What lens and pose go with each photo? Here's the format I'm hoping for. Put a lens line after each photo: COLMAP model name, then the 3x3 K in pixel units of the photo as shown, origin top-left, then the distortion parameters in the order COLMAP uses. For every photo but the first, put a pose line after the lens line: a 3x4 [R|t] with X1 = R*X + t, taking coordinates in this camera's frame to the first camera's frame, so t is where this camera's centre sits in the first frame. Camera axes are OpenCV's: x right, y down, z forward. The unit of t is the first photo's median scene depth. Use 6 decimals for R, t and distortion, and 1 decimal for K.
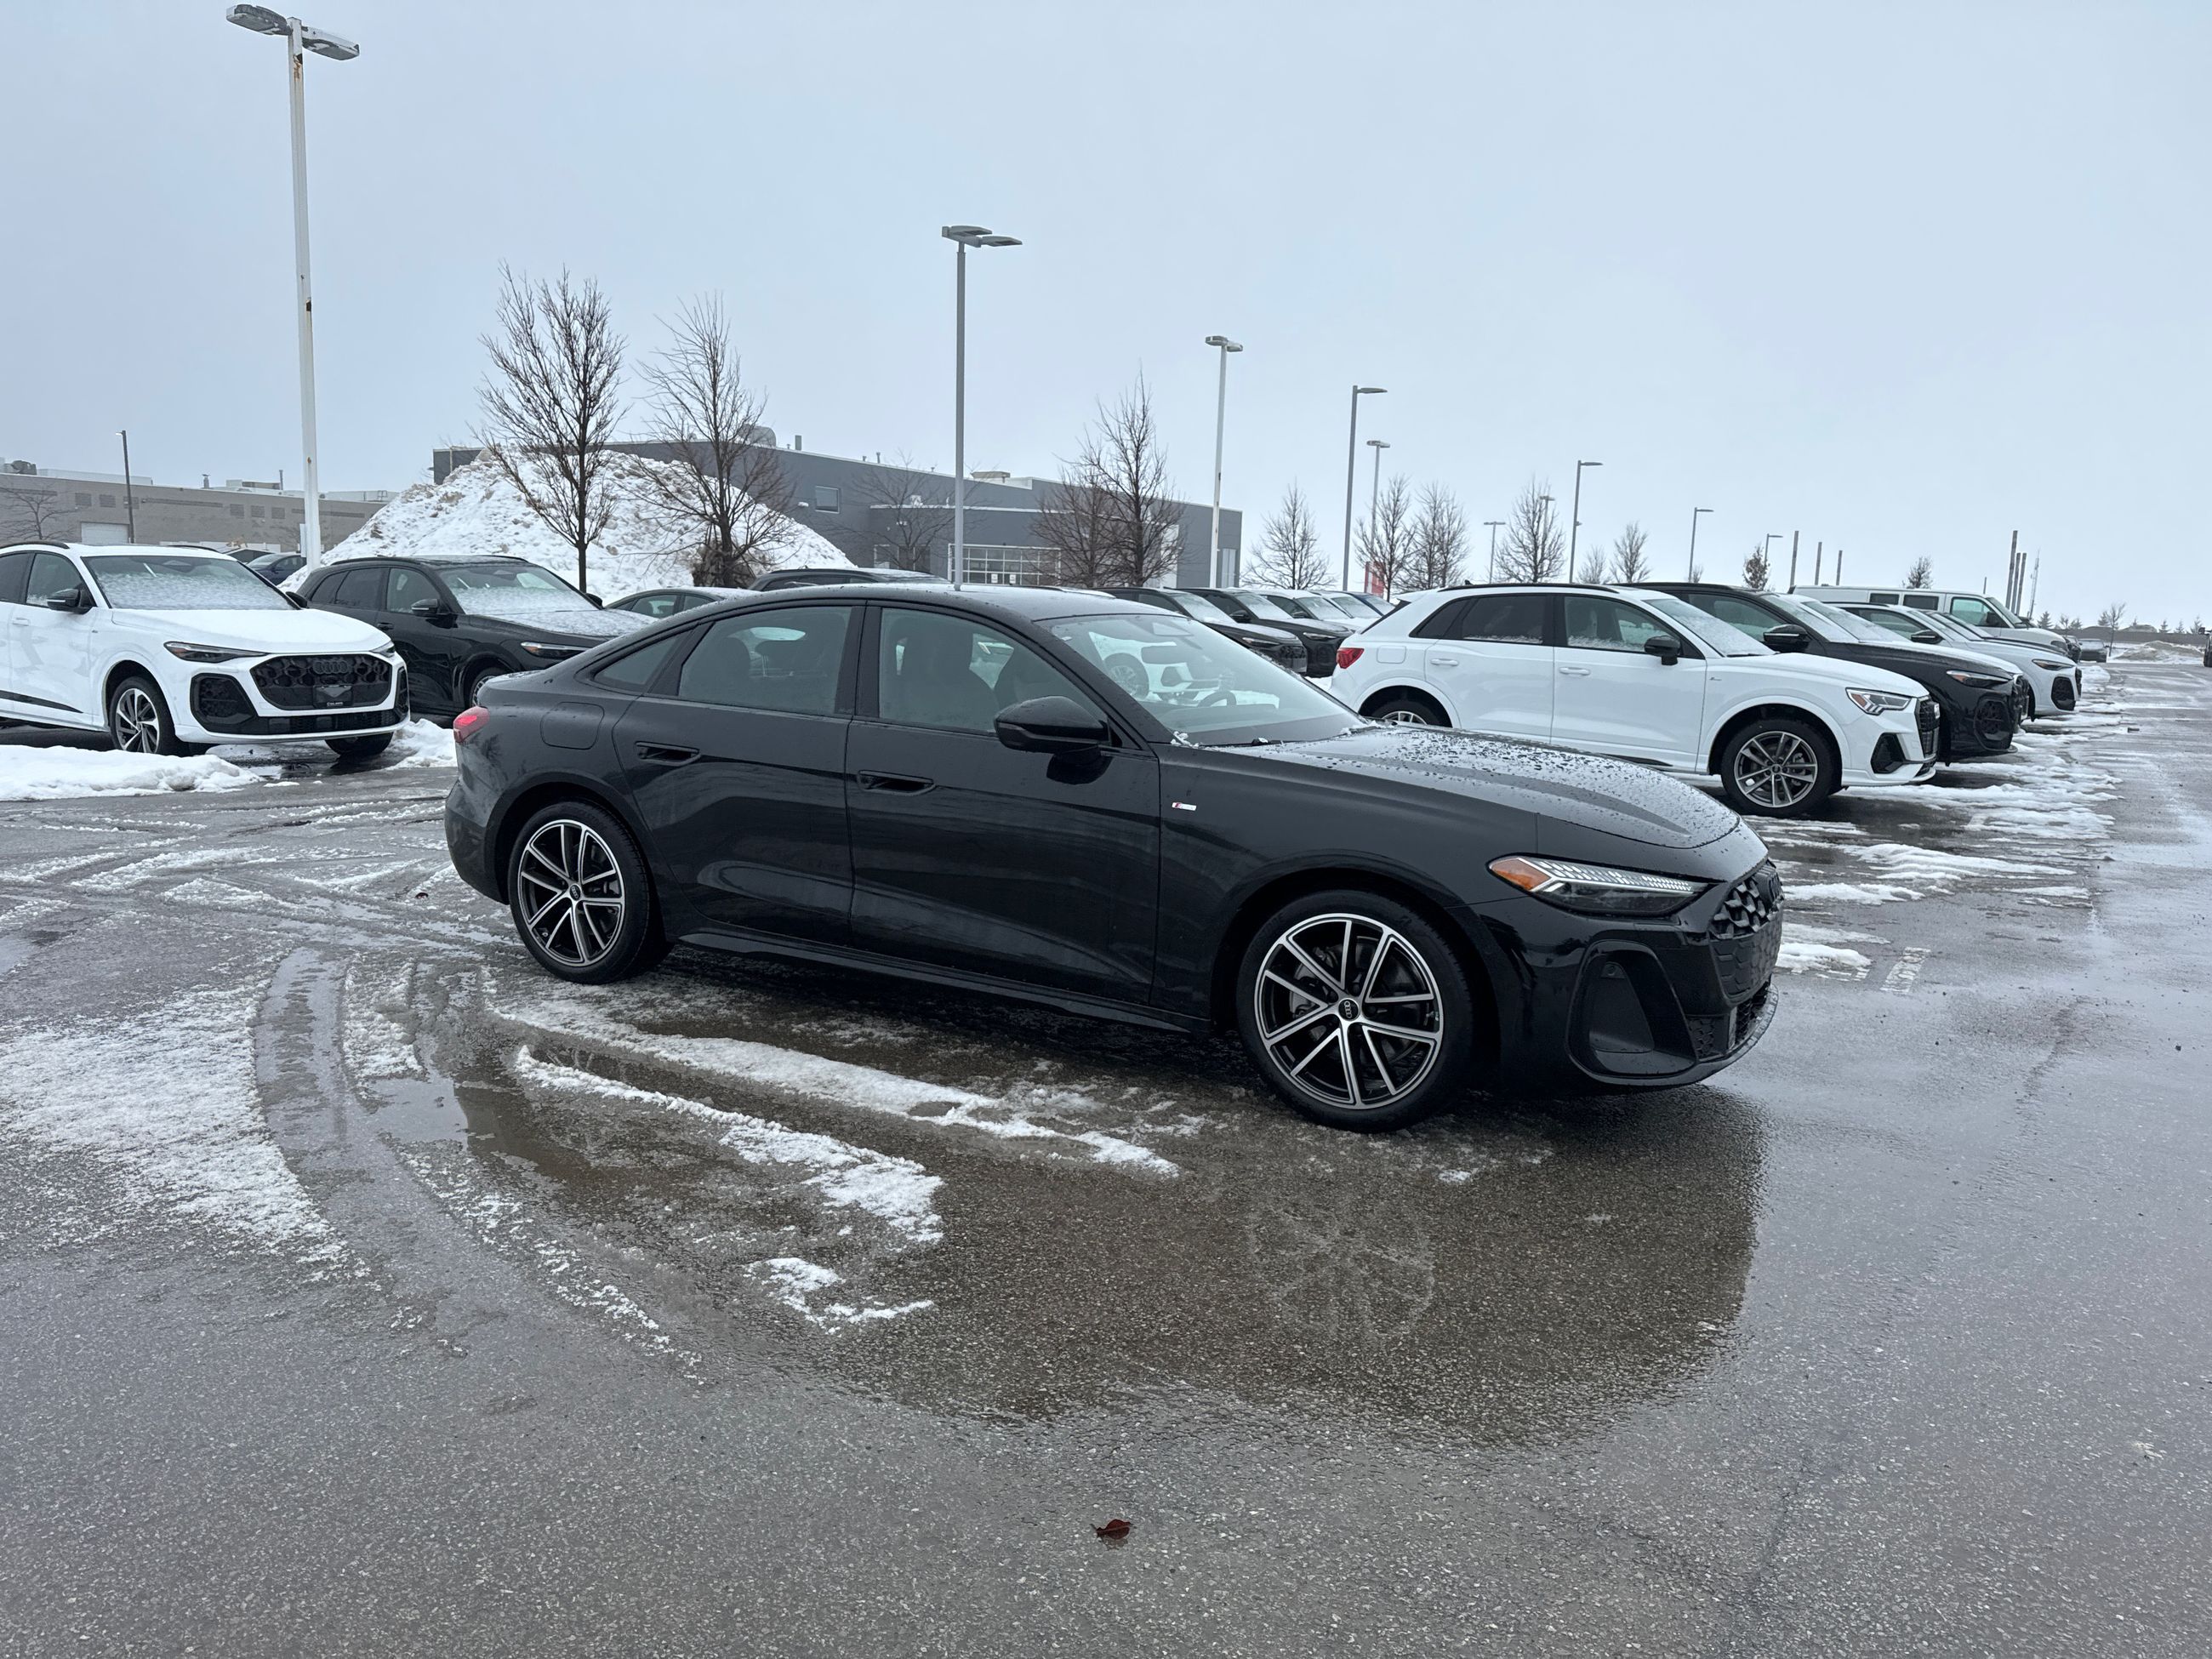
lens RADIAL K [[1550.0, 0, 1094.5], [0, 1550.0, 826.7], [0, 0, 1]] dist [0.061024, -0.073626]
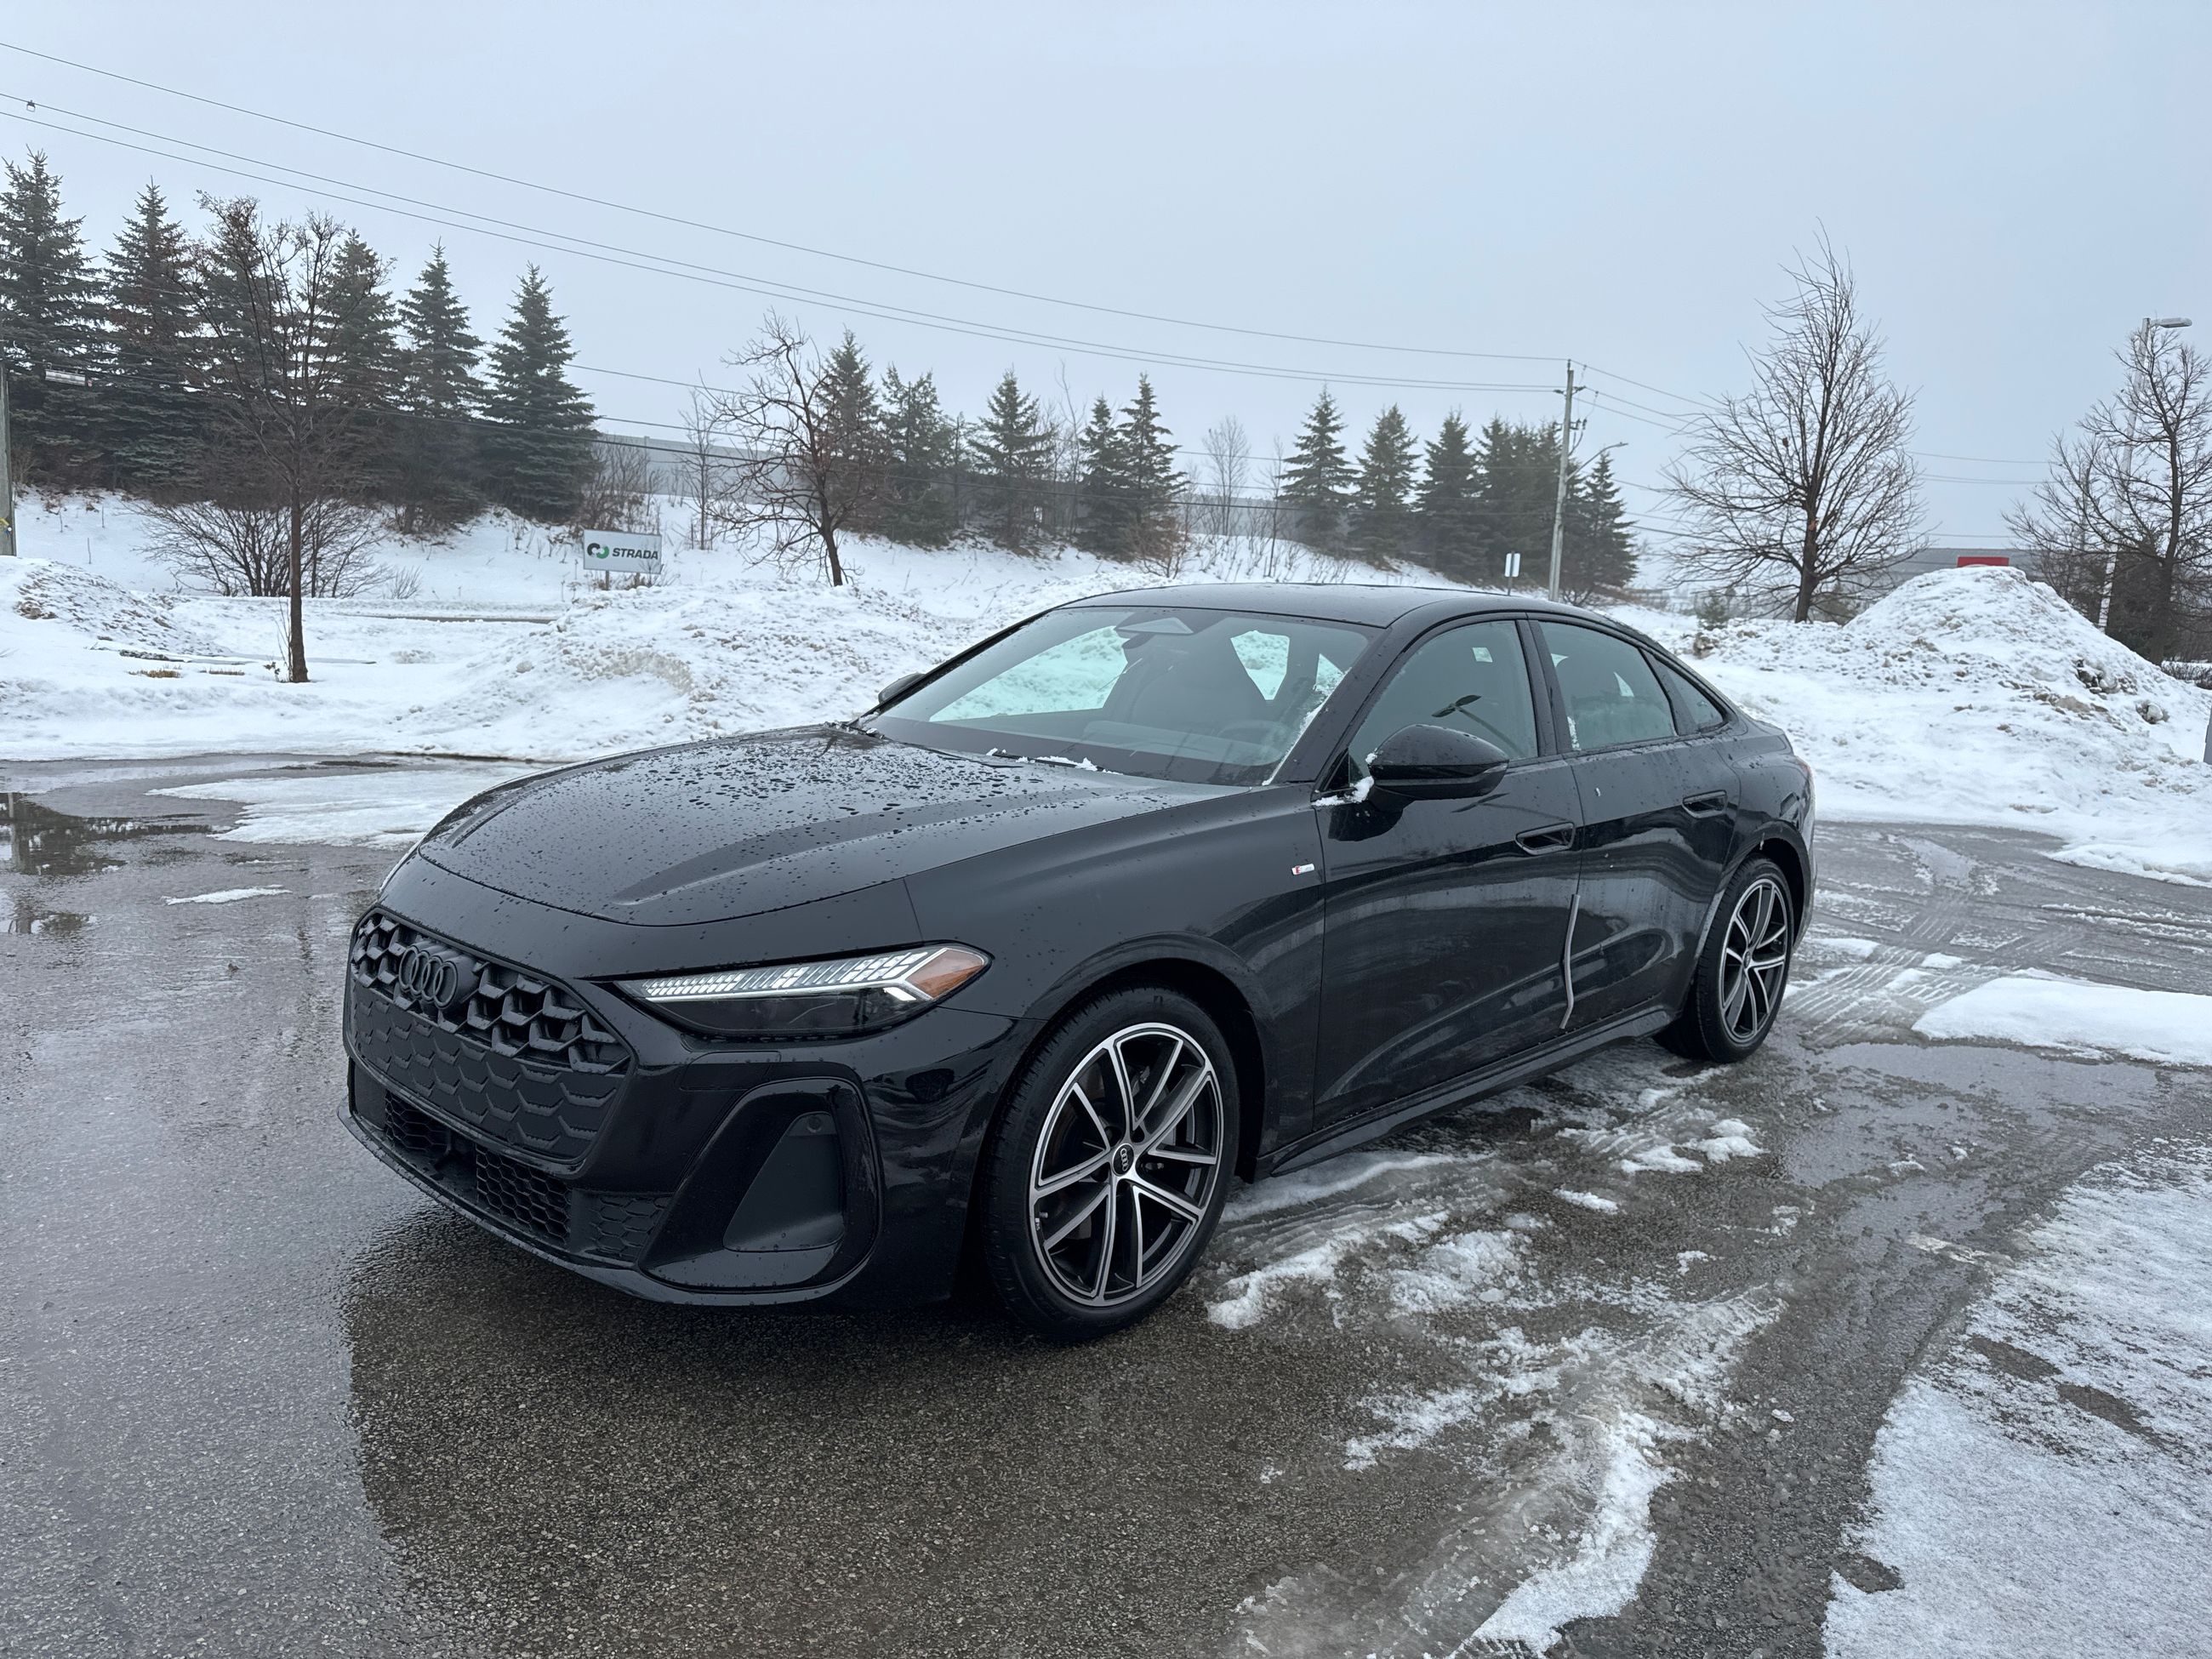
lens RADIAL K [[1550.0, 0, 1097.7], [0, 1550.0, 832.2], [0, 0, 1]] dist [0.061024, -0.073626]
pose [[-0.242575, 0.108576, -0.964038, 0.874452], [-0.188859, 0.969421, 0.156703, -0.152579], [0.951572, 0.220079, -0.214651, 1.238753]]
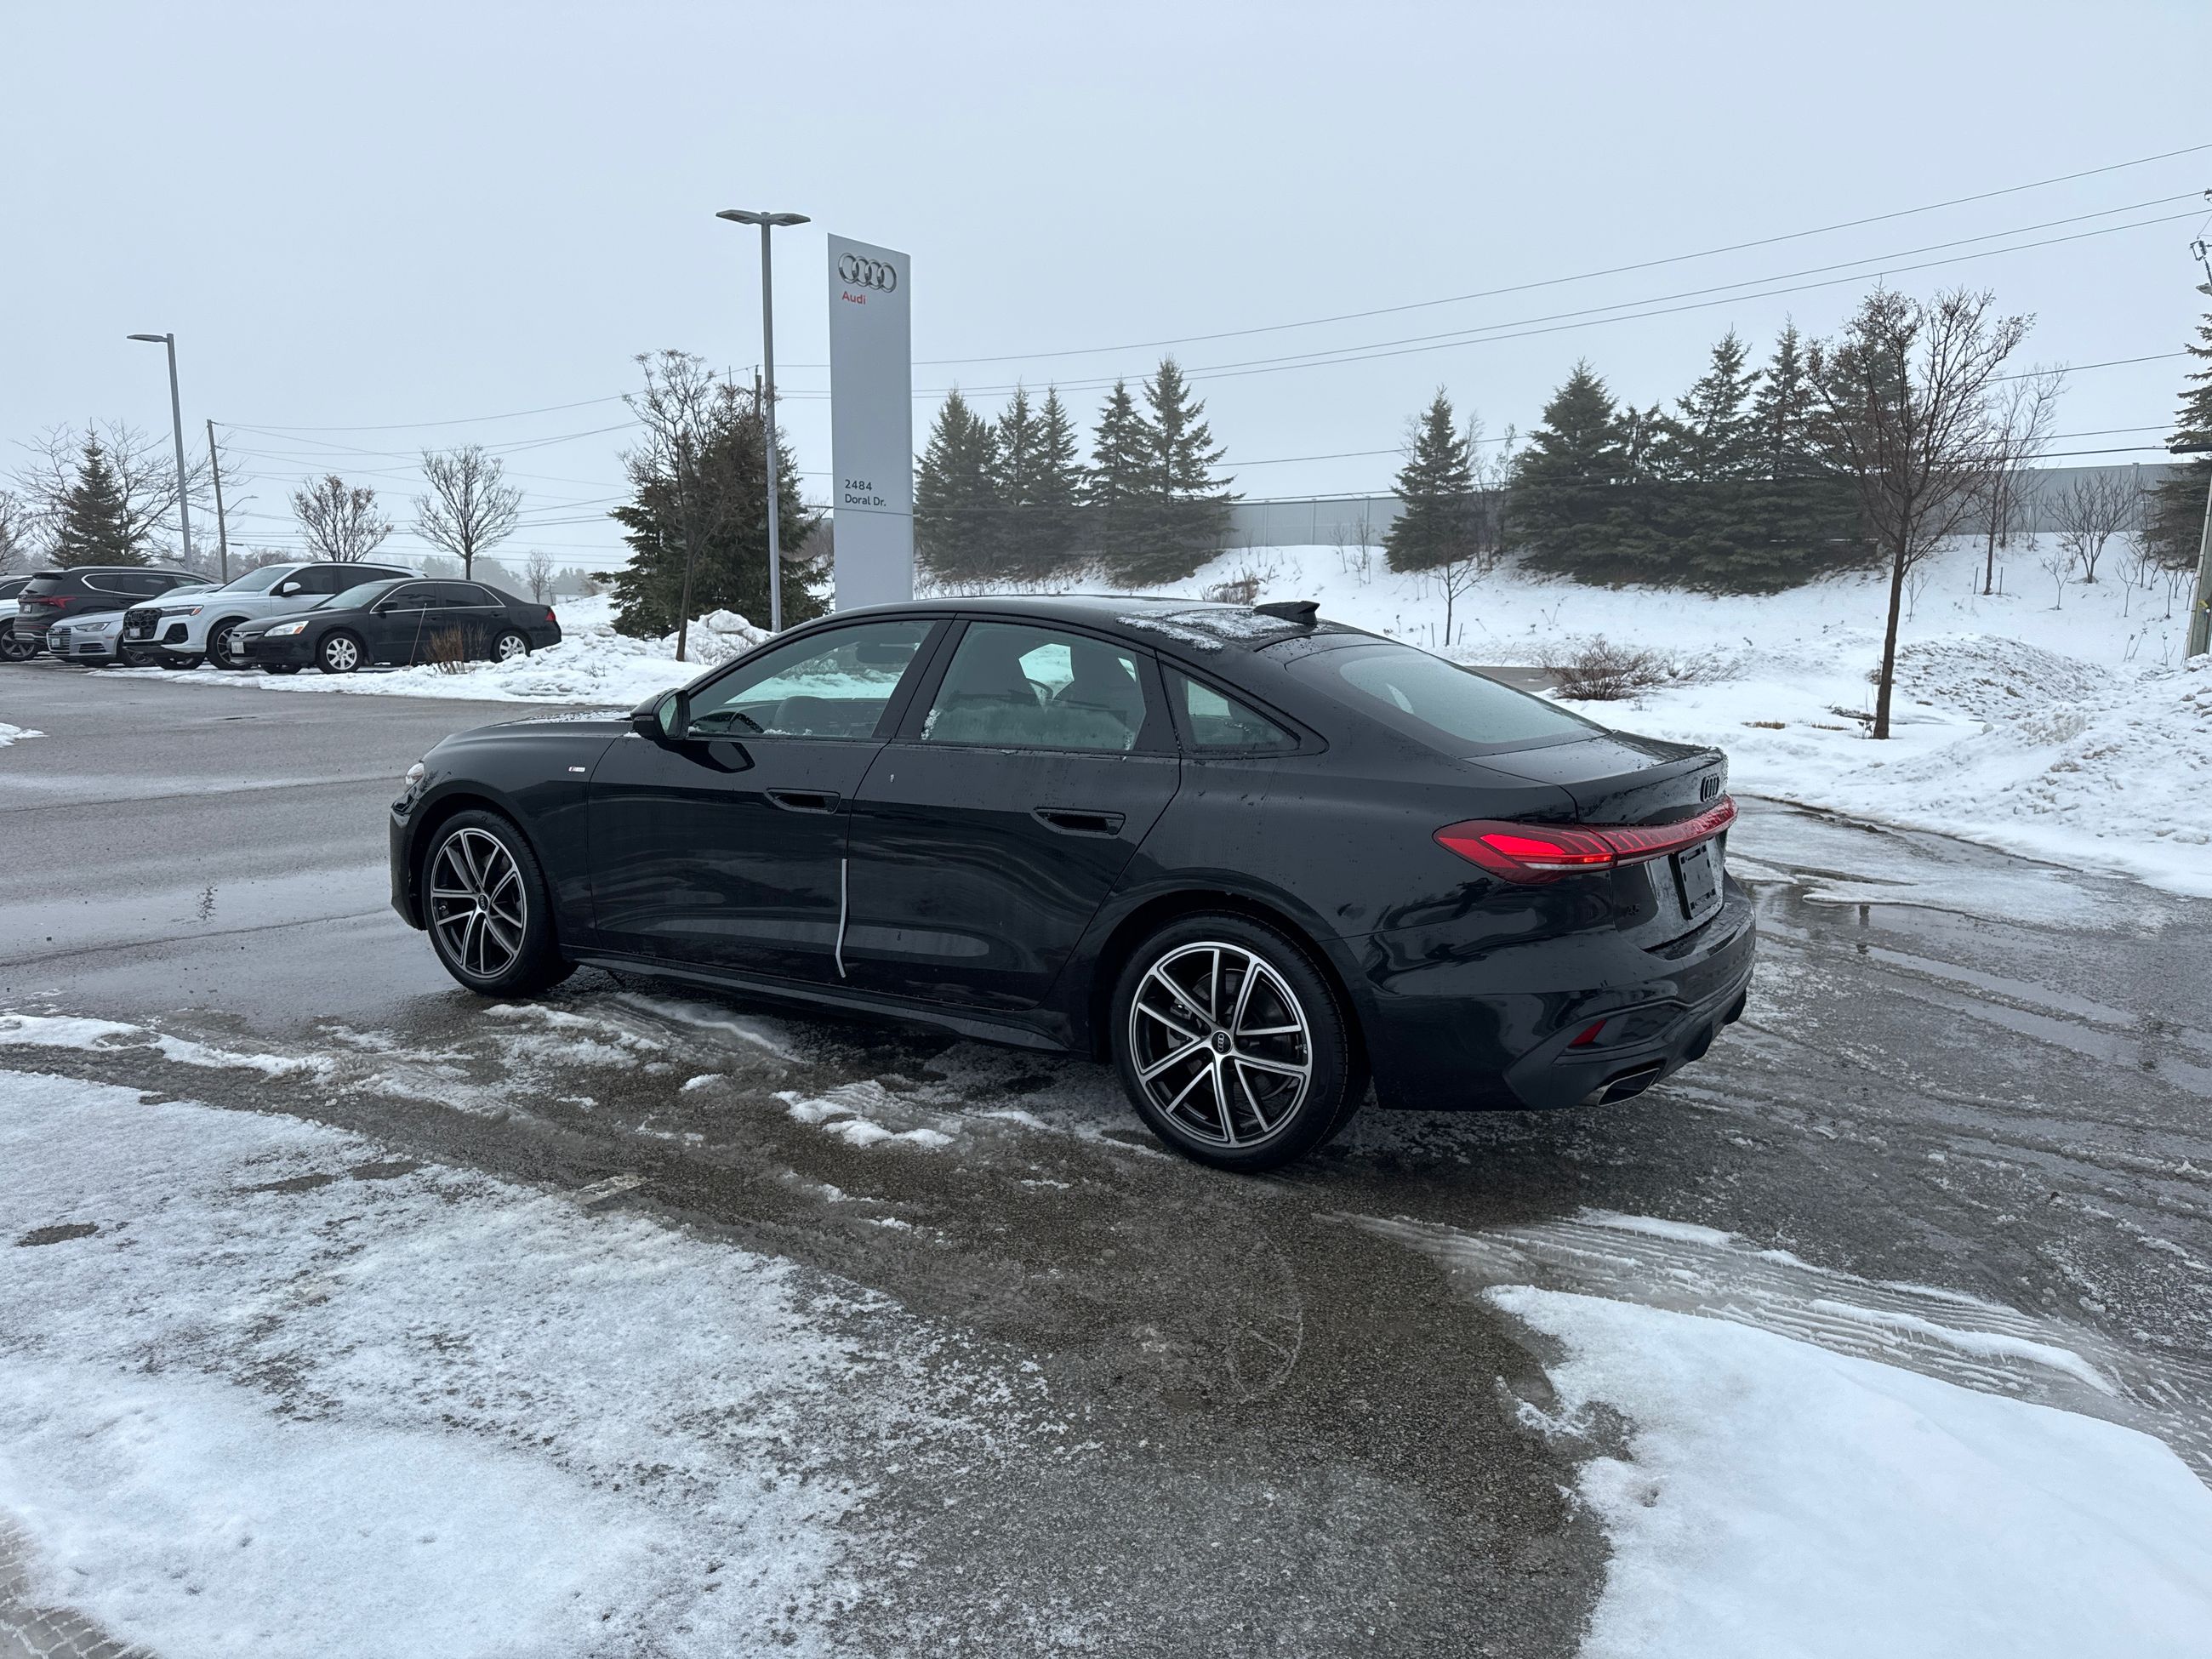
lens RADIAL K [[1550.0, 0, 1106.4], [0, 1550.0, 836.4], [0, 0, 1]] dist [0.061024, -0.073626]
pose [[-0.997950, -0.051081, 0.038544, -0.159544], [-0.037901, 0.957133, 0.287157, -0.321359], [-0.051560, 0.285108, -0.957108, 2.172187]]
